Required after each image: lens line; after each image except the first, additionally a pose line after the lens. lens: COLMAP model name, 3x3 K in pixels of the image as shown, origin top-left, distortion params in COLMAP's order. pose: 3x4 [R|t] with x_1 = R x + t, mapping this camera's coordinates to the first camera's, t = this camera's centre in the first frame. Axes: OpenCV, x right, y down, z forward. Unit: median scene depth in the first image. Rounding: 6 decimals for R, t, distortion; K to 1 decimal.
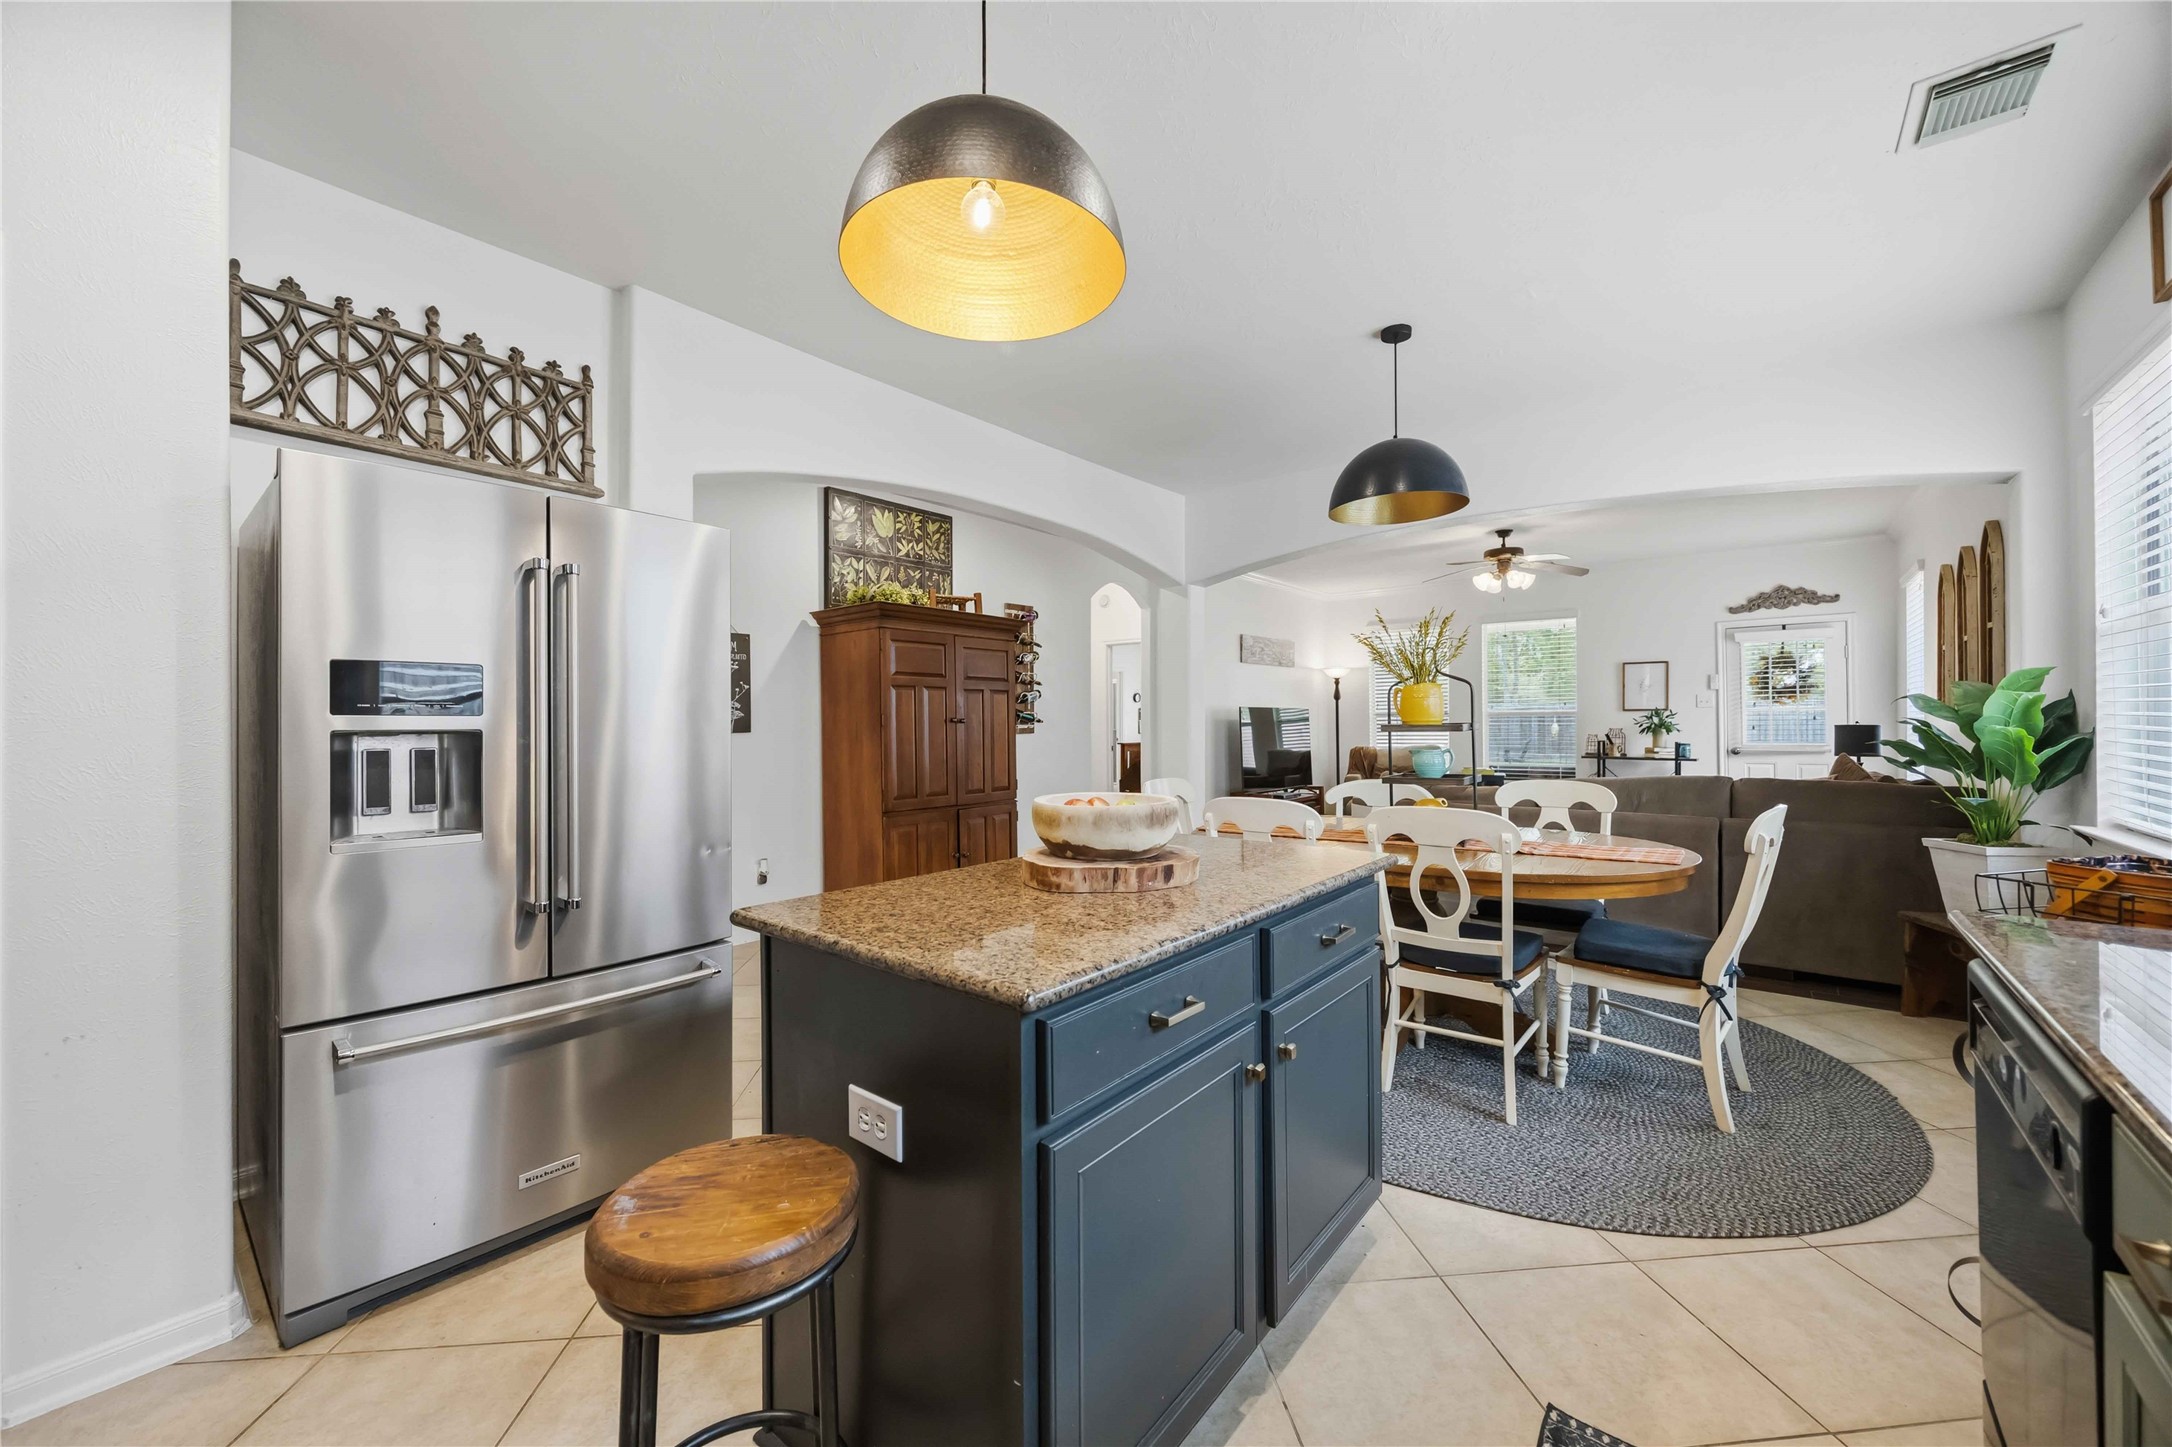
lens RADIAL K [[826.5, 0, 1082.6], [0, 826.5, 728.8], [0, 0, 1]] dist [-0.003083, -0.000441]
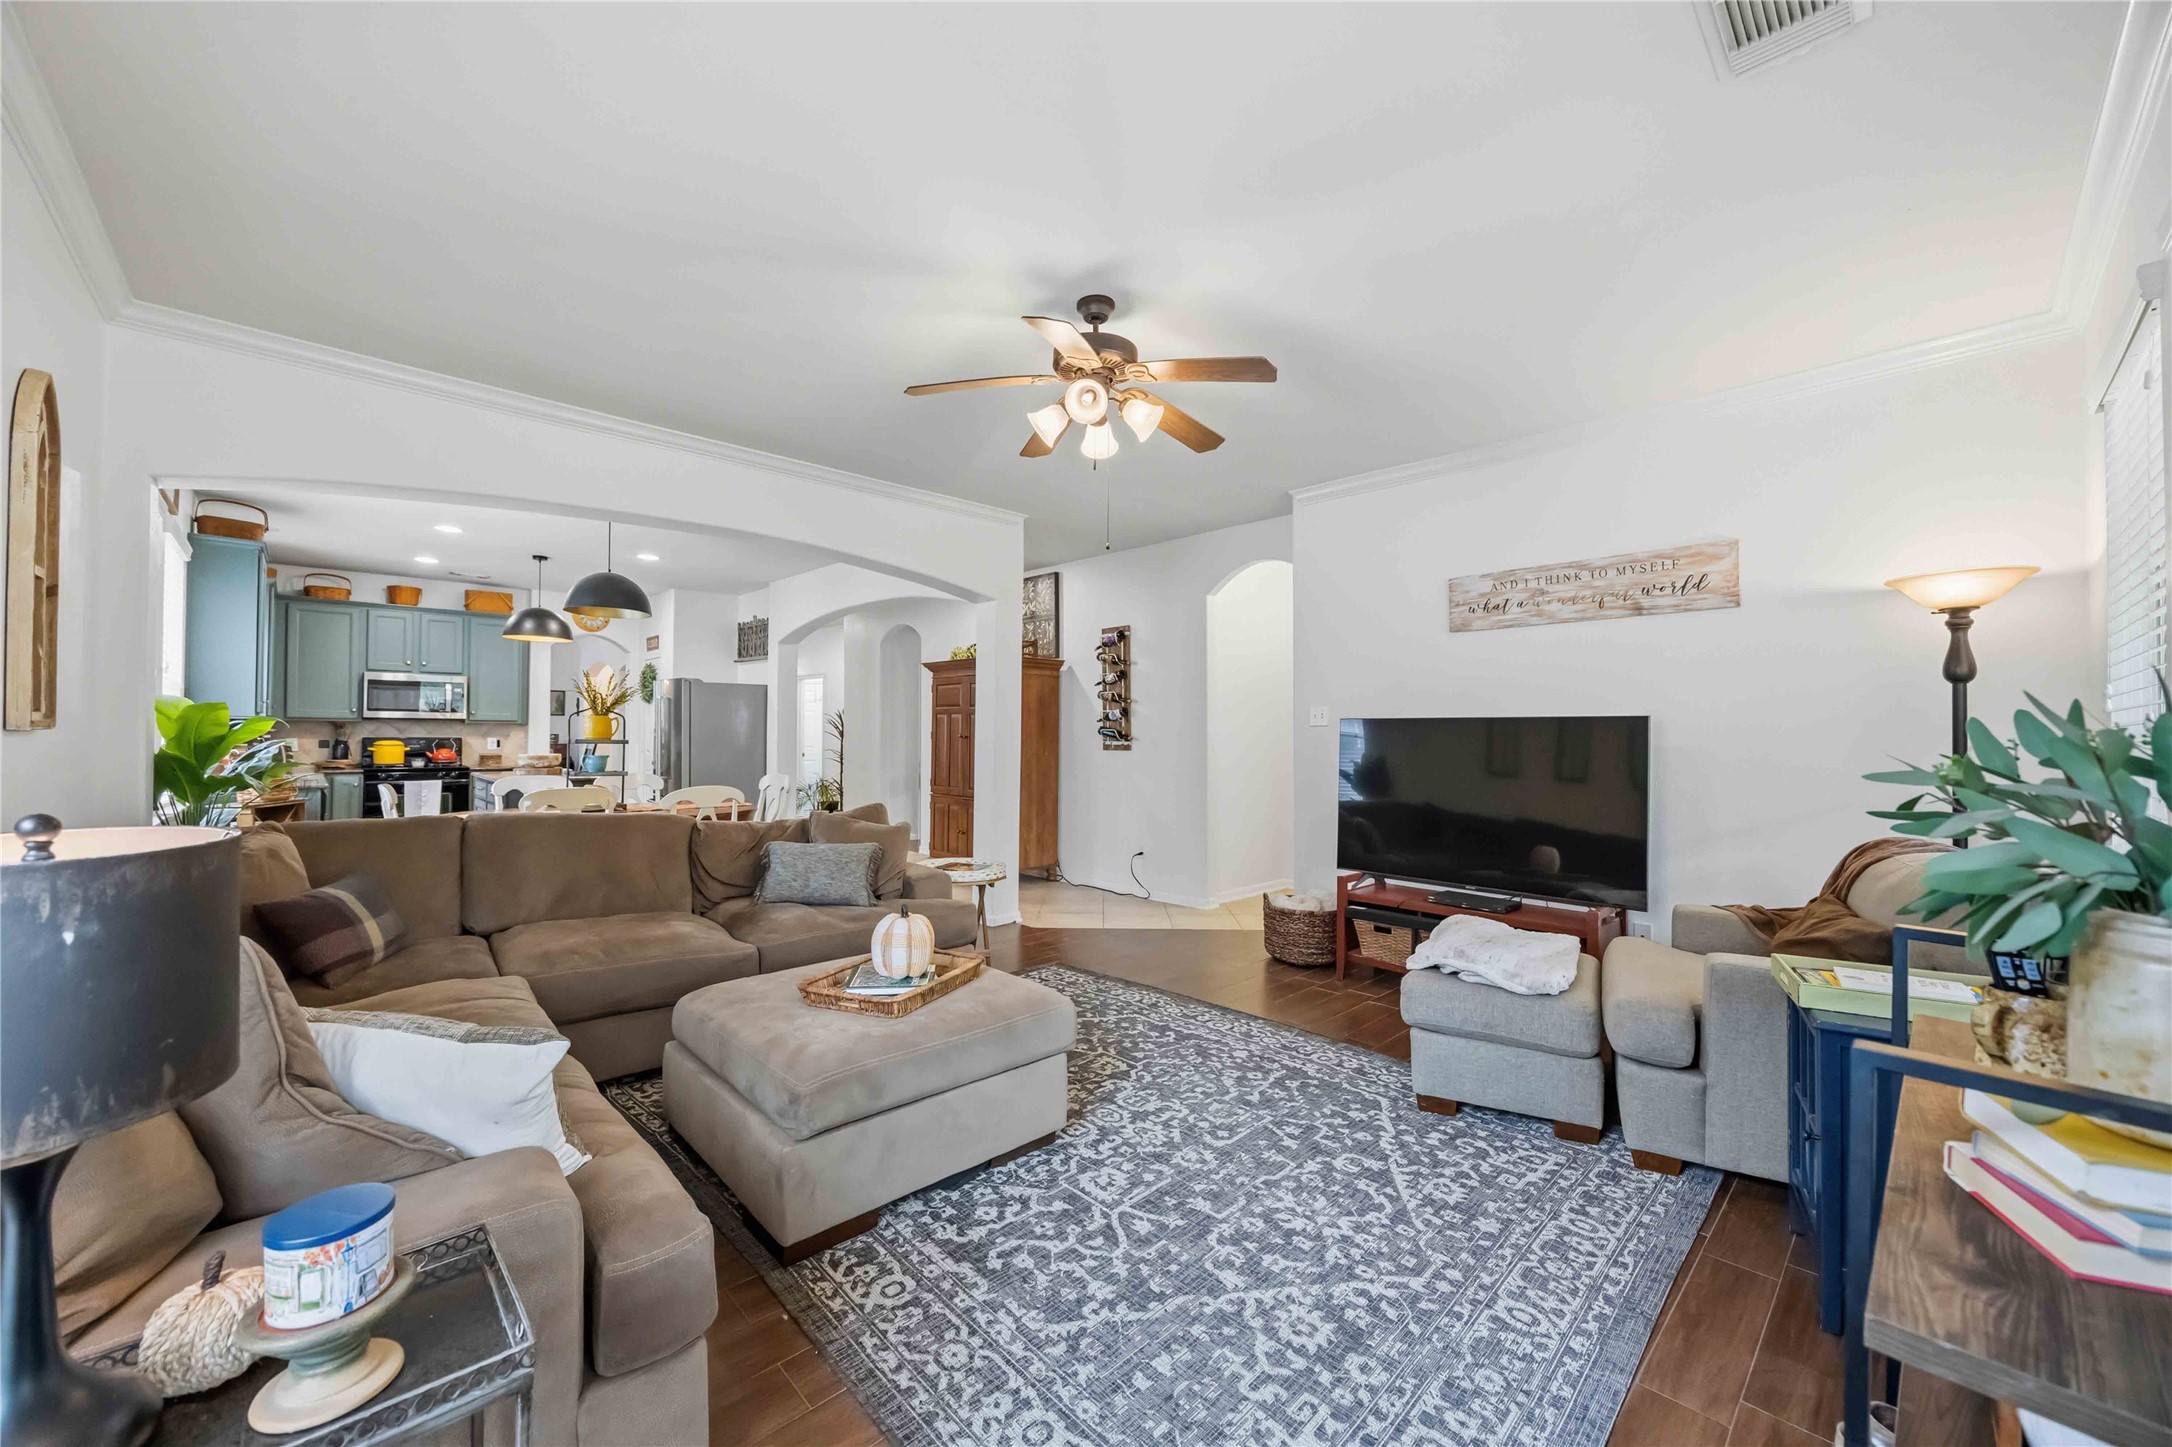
lens RADIAL K [[826.5, 0, 1090.9], [0, 826.5, 728.6], [0, 0, 1]] dist [-0.003083, -0.000441]
pose [[-0.117498, 0.000690, -0.993073, 0.799471], [-0.011776, 0.999928, 0.002088, -0.018820], [0.993003, 0.011940, -0.117482, 0.900641]]
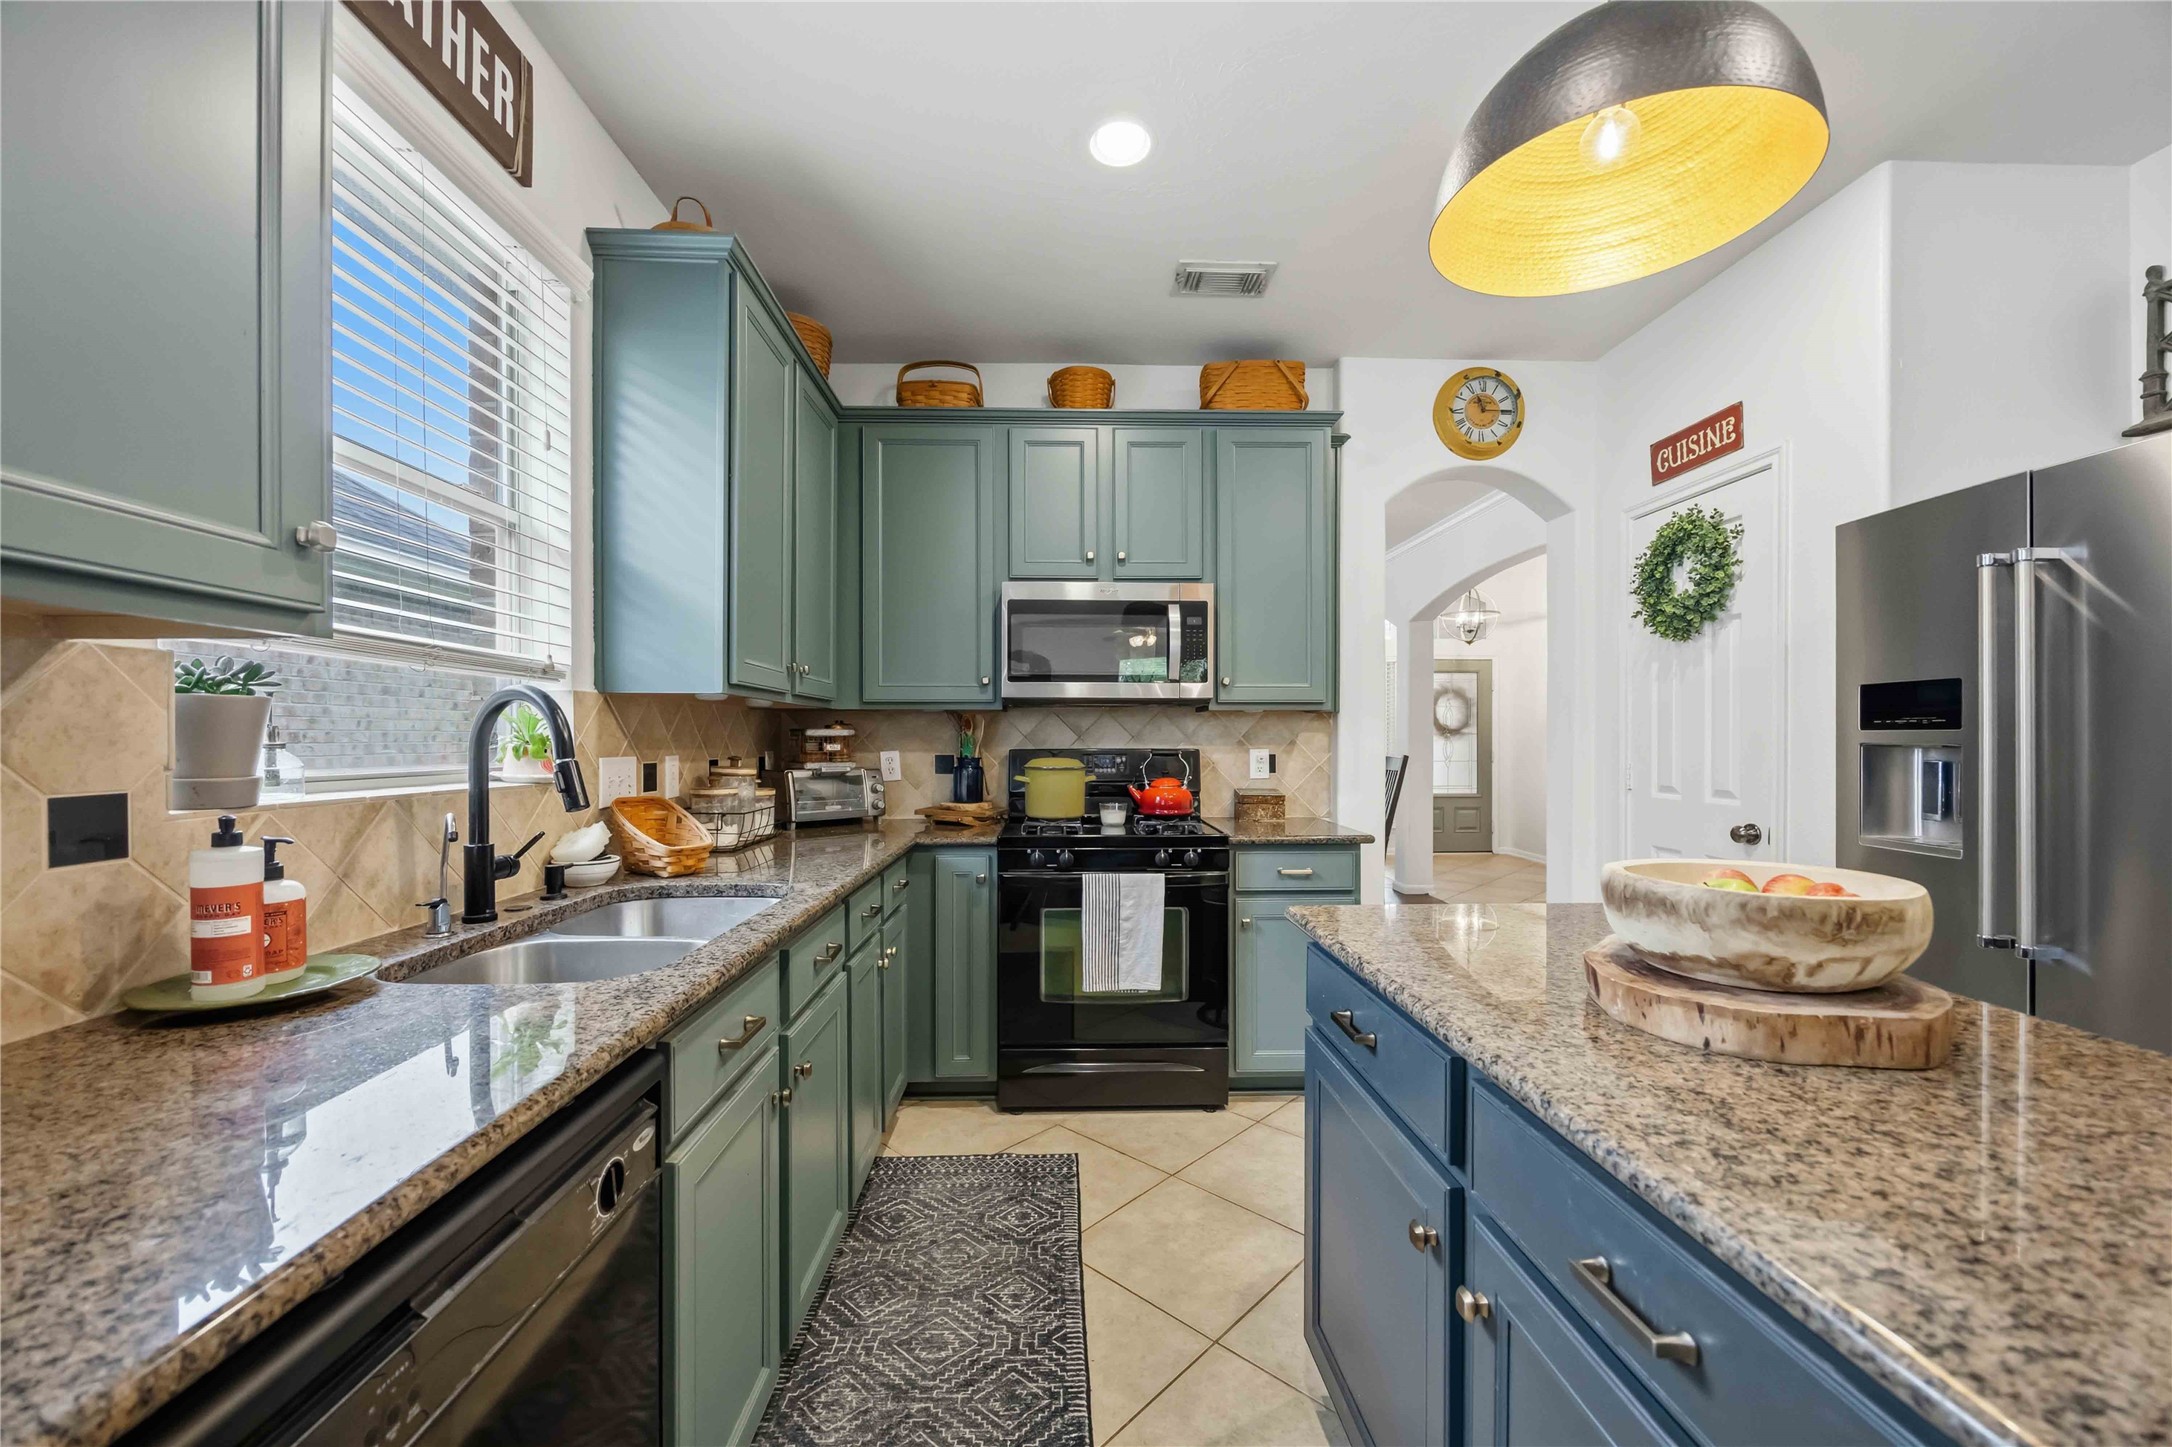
lens RADIAL K [[826.5, 0, 1074.2], [0, 826.5, 737.2], [0, 0, 1]] dist [-0.003083, -0.000441]
pose [[-0.756456, 0.008193, -0.653993, 0.169056], [0.003846, 0.999960, 0.008078, -0.005233], [0.654033, 0.003595, -0.756458, 0.254539]]
